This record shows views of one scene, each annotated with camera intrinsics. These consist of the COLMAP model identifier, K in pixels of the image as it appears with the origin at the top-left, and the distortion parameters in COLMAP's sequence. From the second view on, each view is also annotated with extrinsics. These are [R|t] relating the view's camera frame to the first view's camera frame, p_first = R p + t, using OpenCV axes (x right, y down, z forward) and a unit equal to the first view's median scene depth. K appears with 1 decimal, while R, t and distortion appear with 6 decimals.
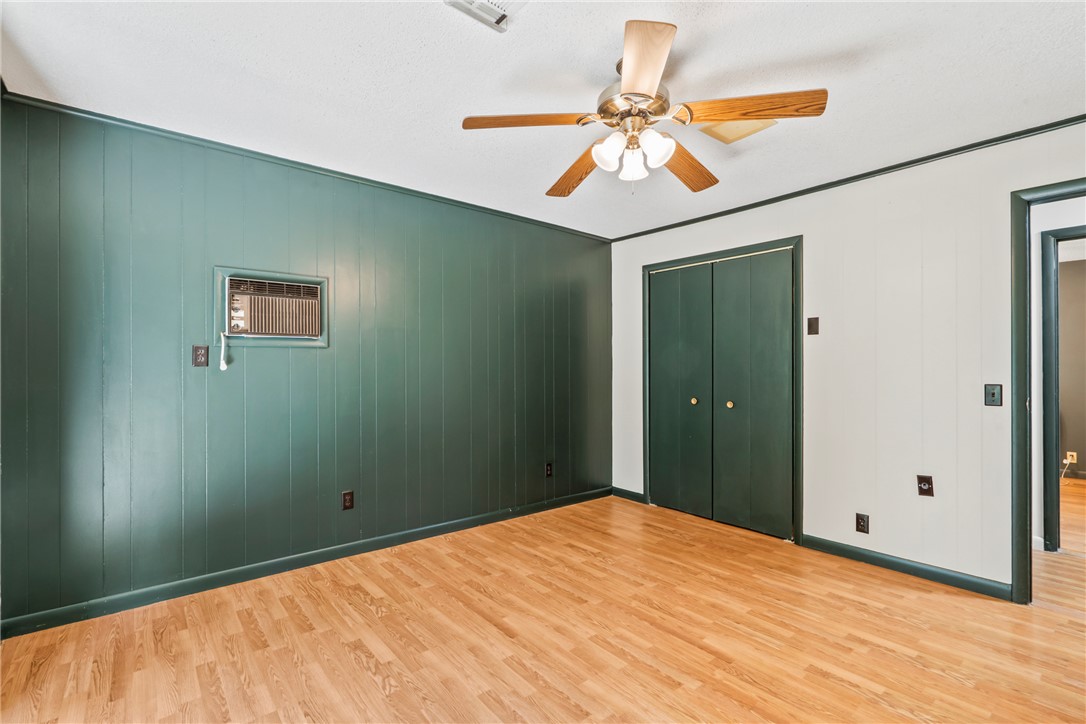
lens RADIAL K [[495.5, 0, 539.2], [0, 495.5, 353.3], [0, 0, 1]] dist [-0.003662, -0.000595]
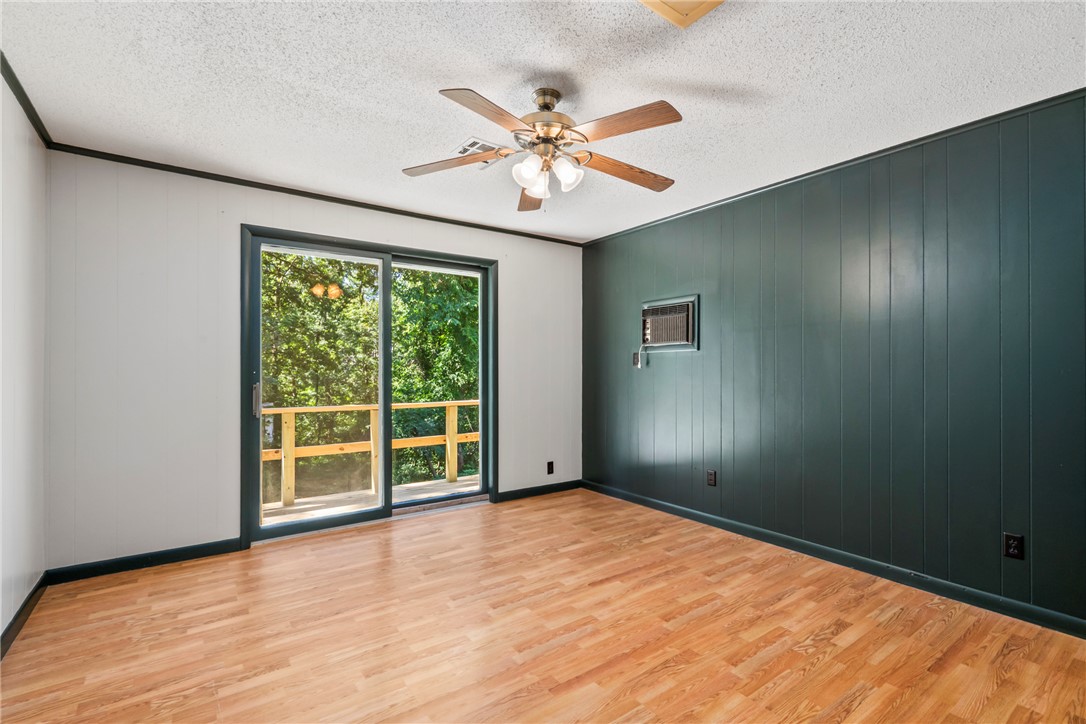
lens RADIAL K [[495.5, 0, 540.3], [0, 495.5, 371.3], [0, 0, 1]] dist [-0.003662, -0.000595]
pose [[-0.058360, 0.008707, -0.998258, 0.909243], [0.029089, 0.999552, 0.007018, 0.021516], [0.997872, -0.028629, -0.058588, 0.740240]]
